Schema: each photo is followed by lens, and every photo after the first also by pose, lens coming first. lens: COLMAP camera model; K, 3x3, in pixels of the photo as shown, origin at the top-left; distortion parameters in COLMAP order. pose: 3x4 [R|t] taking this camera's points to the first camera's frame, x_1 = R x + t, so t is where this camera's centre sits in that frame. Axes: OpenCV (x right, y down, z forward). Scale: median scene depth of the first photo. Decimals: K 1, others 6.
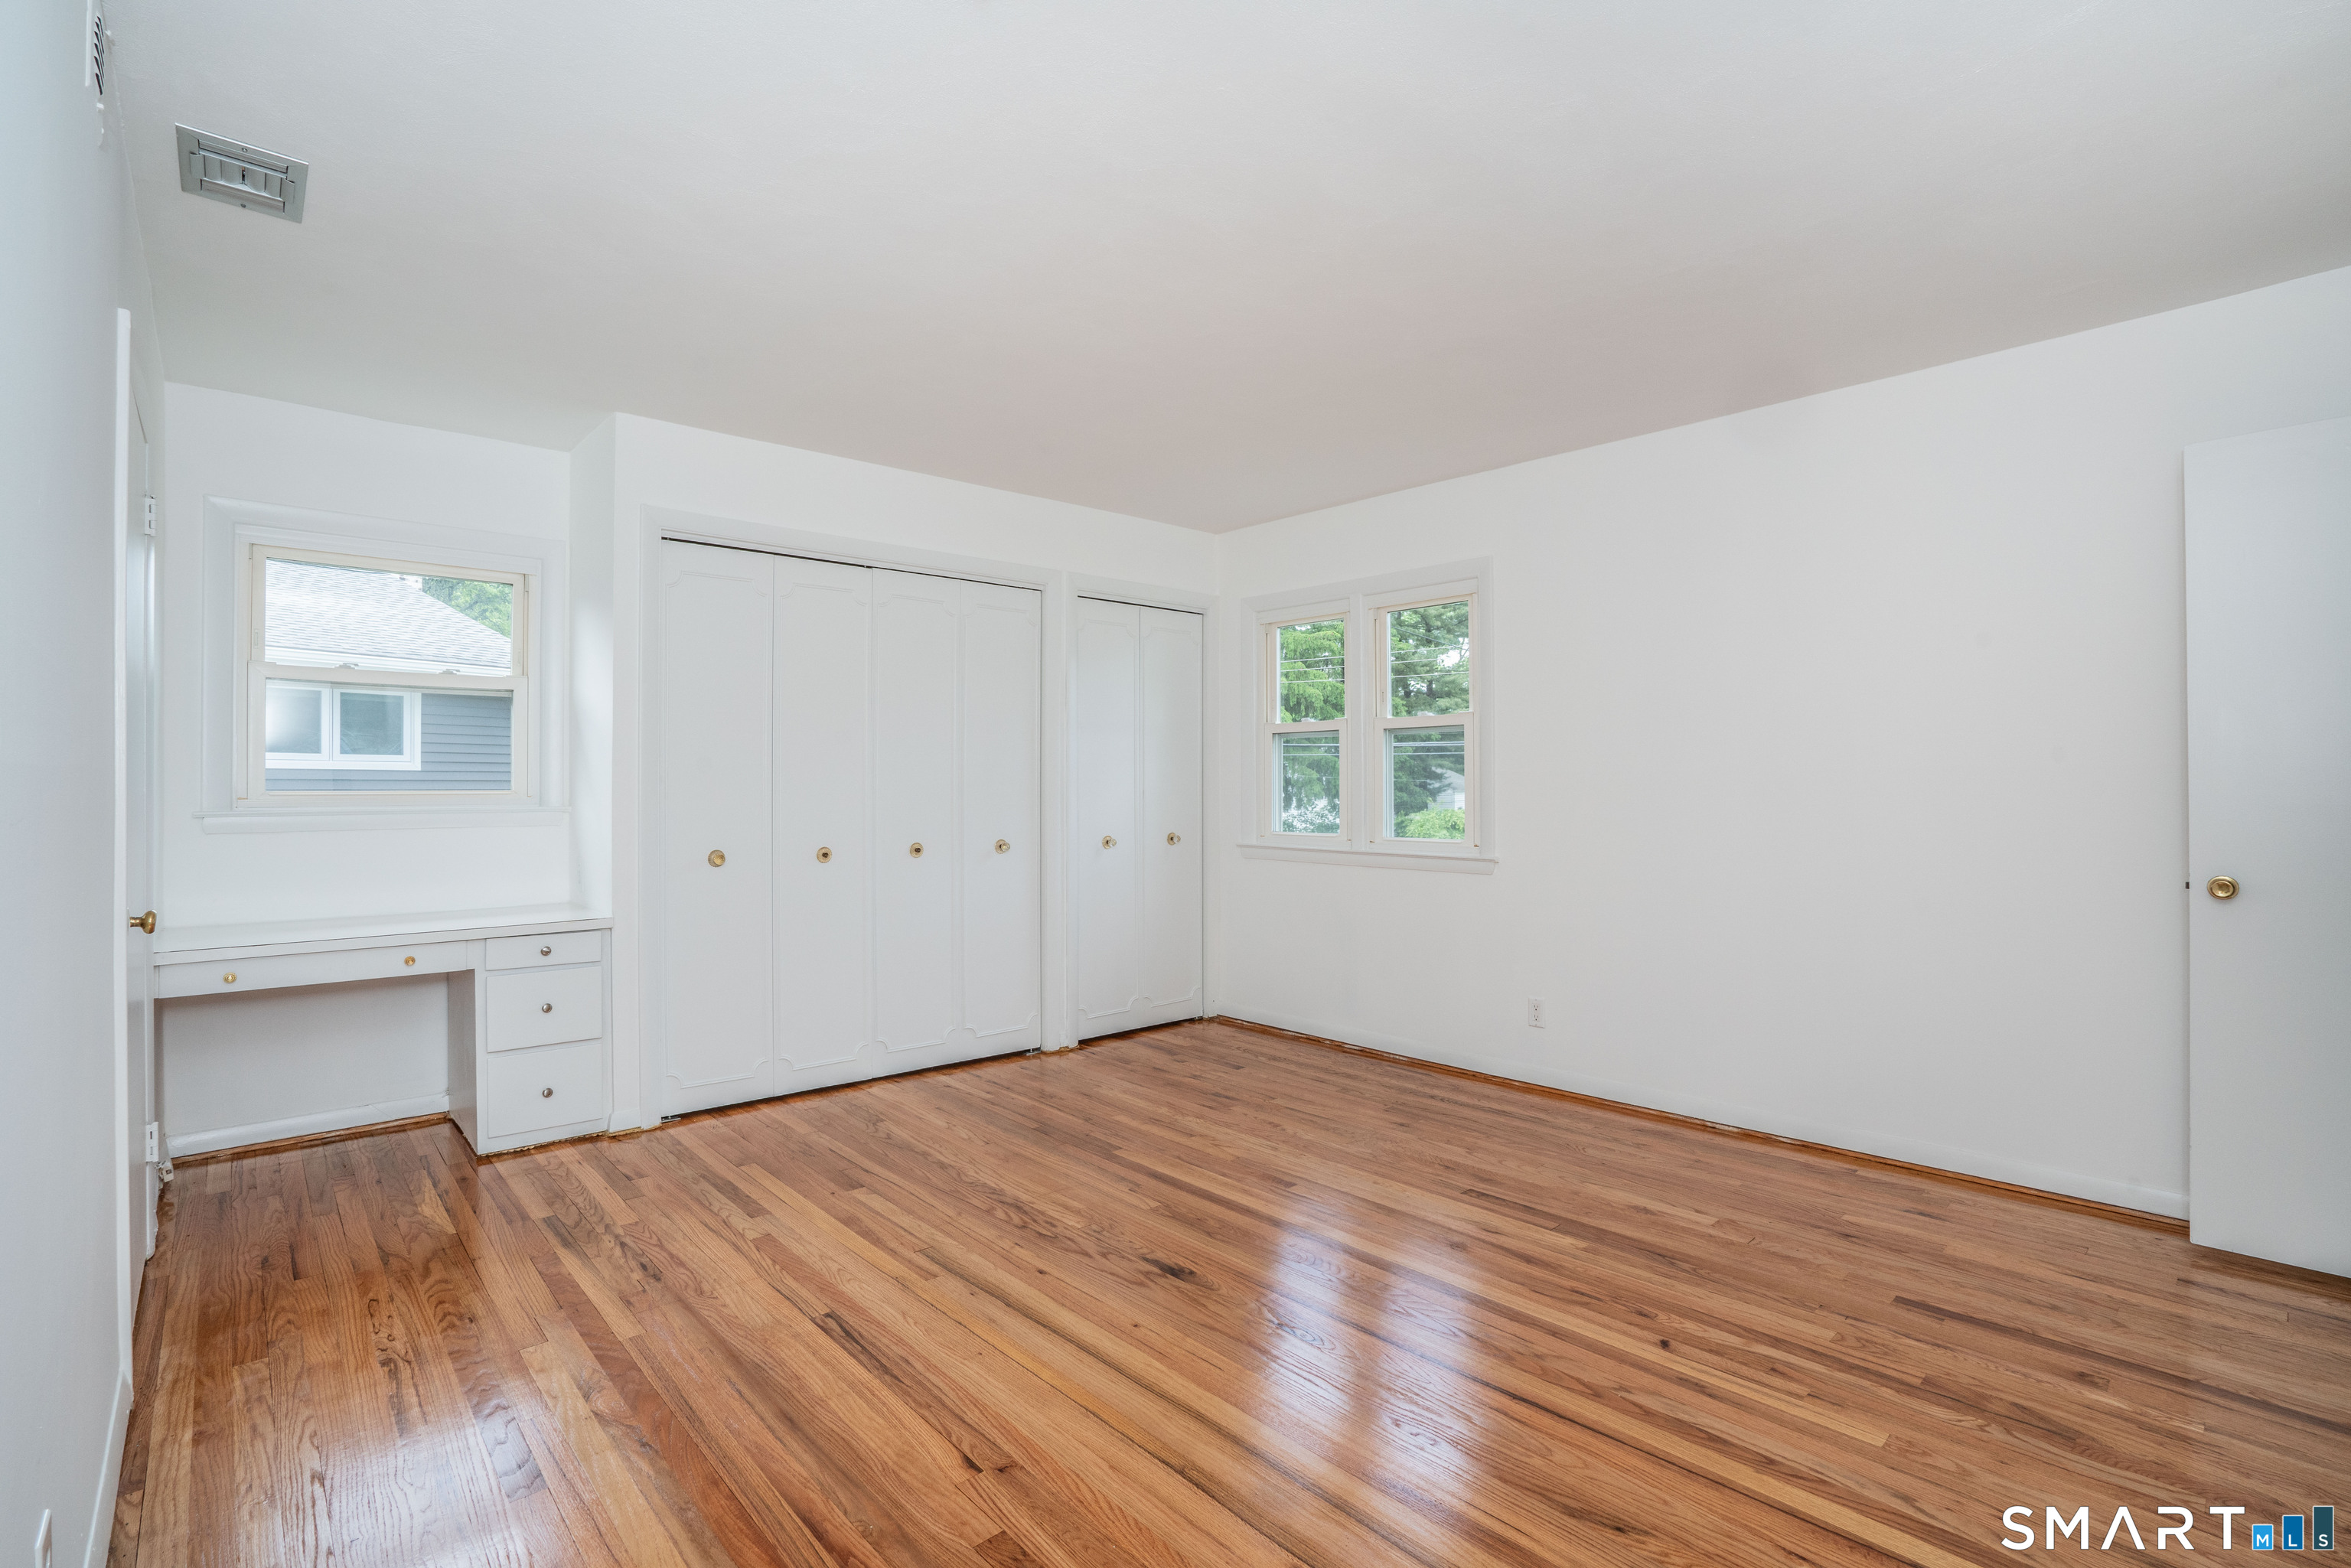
lens RADIAL K [[1074.2, 0, 1173.7], [0, 1074.2, 781.1], [0, 0, 1]] dist [-0.051633, 0.014105]
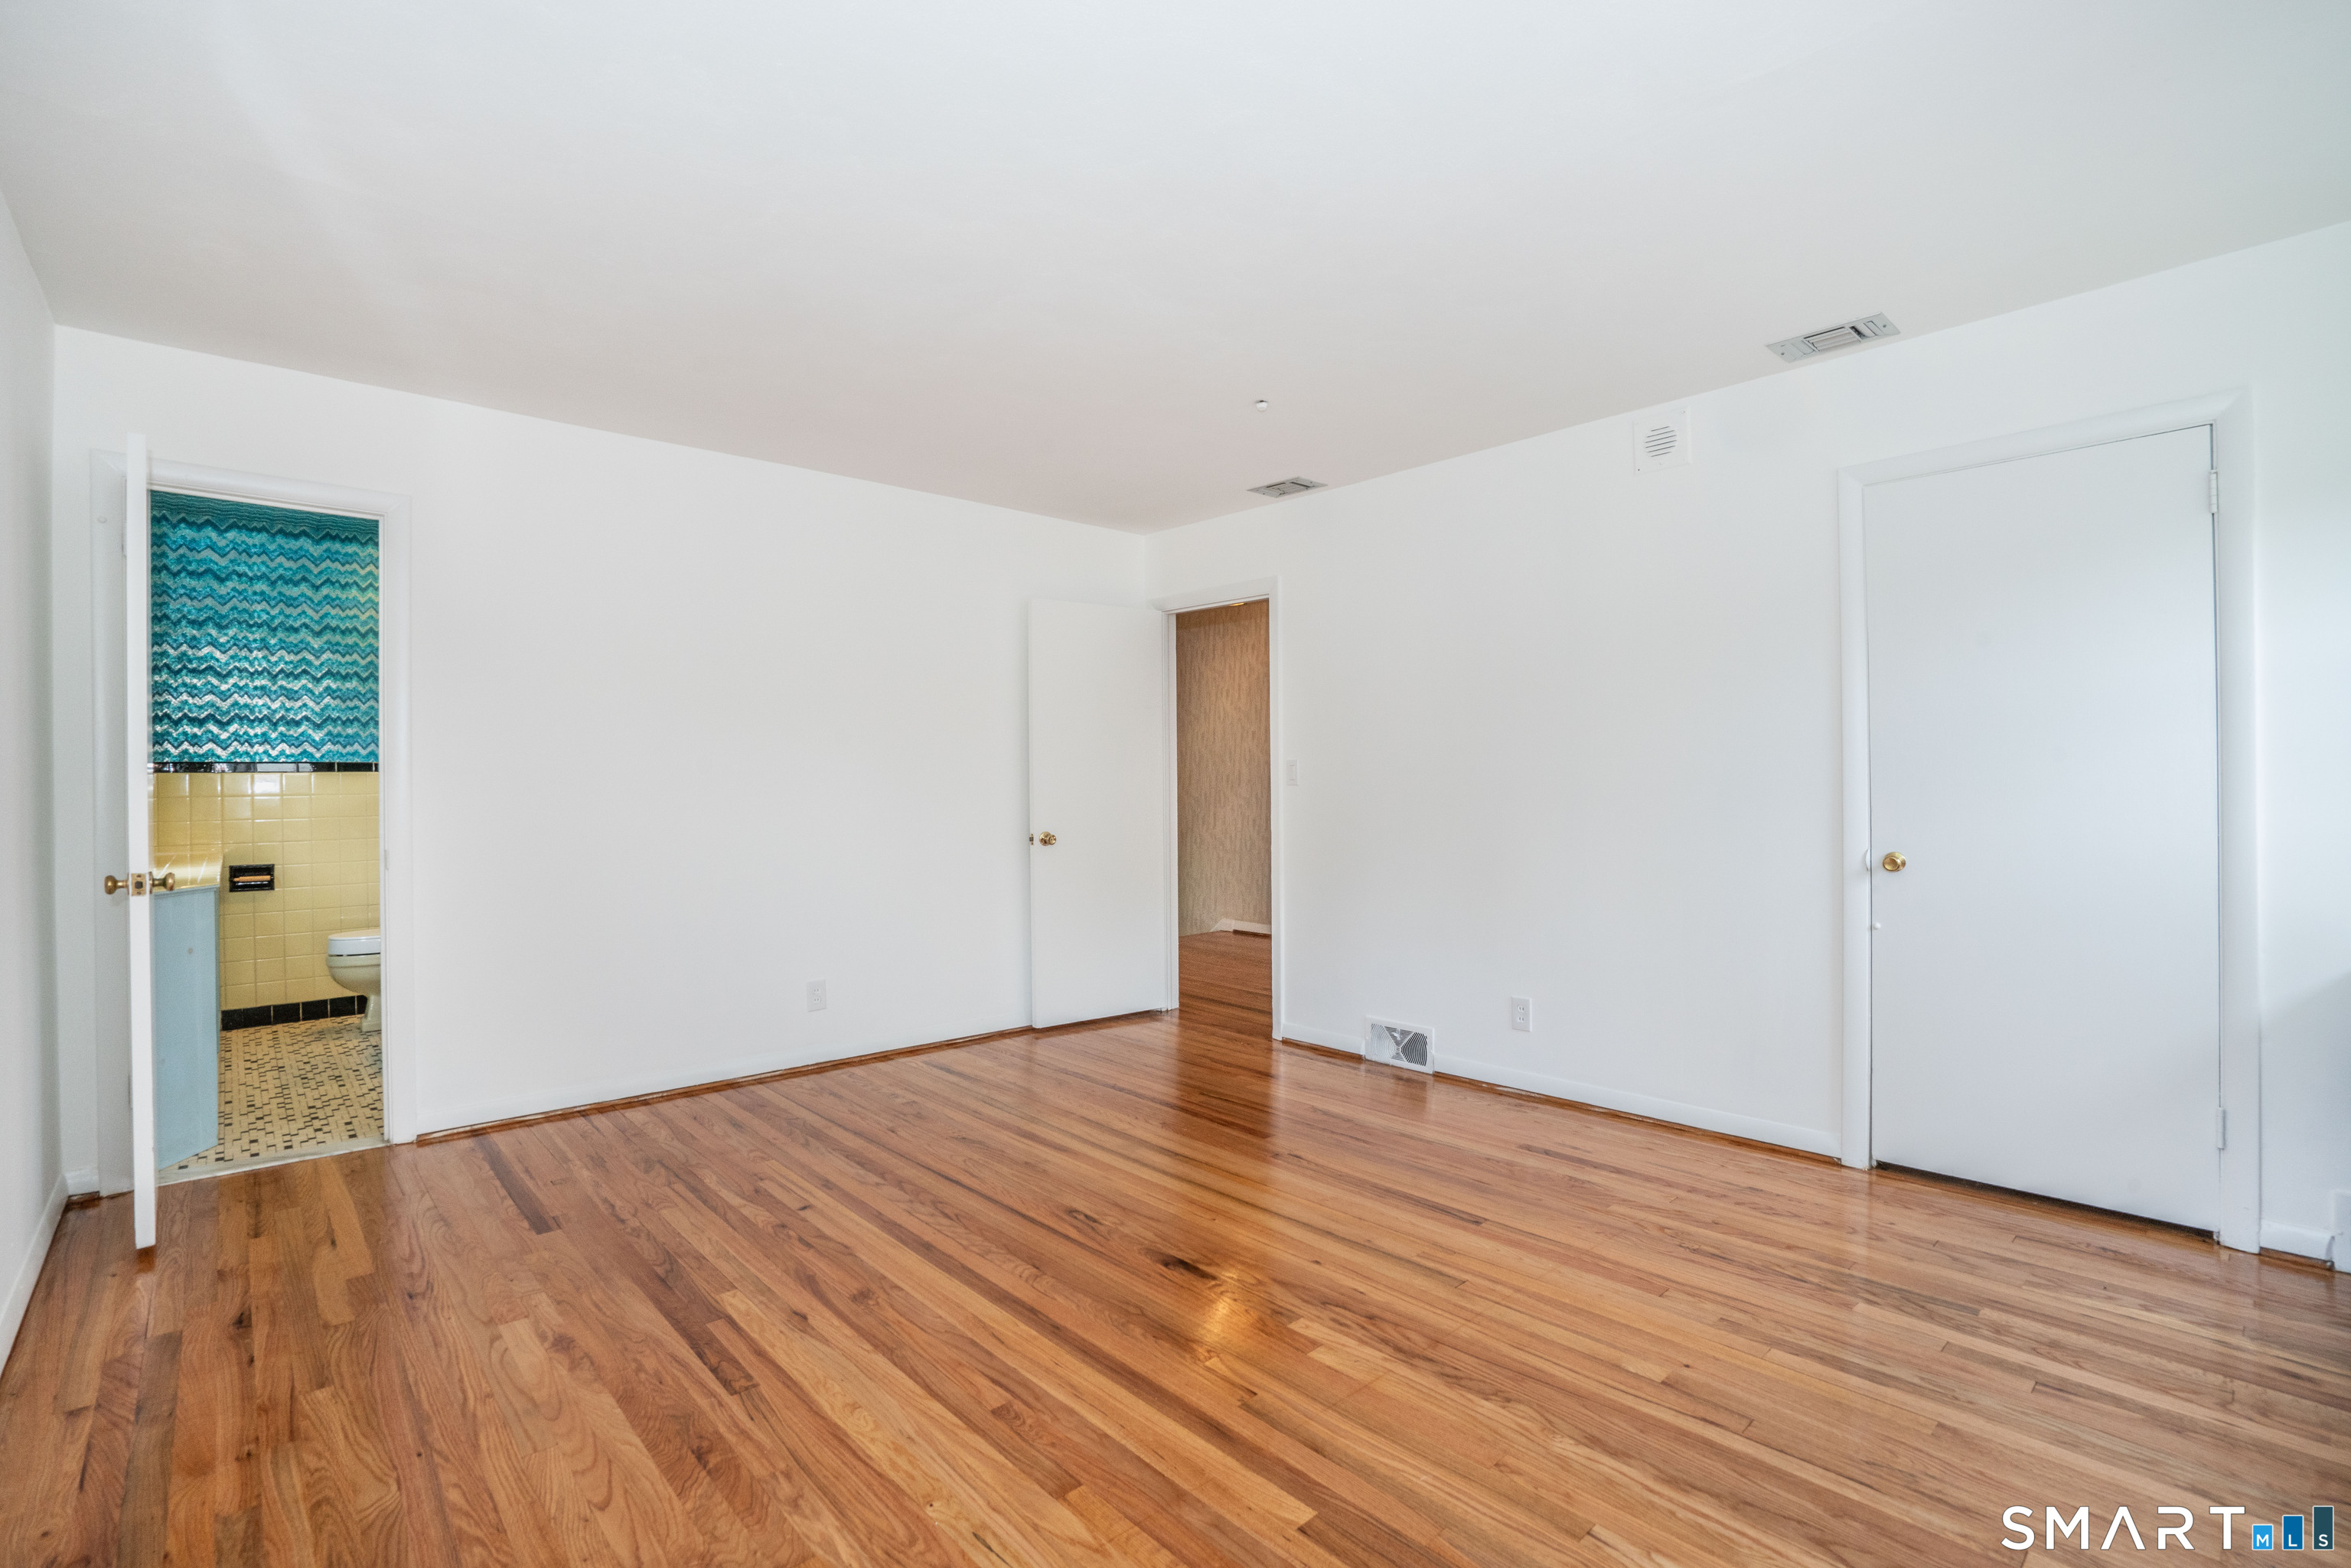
lens RADIAL K [[1074.2, 0, 1171.3], [0, 1074.2, 780.3], [0, 0, 1]] dist [-0.051633, 0.014105]
pose [[-0.999951, 0.009920, 0.000590, 0.006749], [0.009918, 0.999947, -0.002737, 0.013239], [-0.000617, -0.002731, -0.999996, 1.916704]]
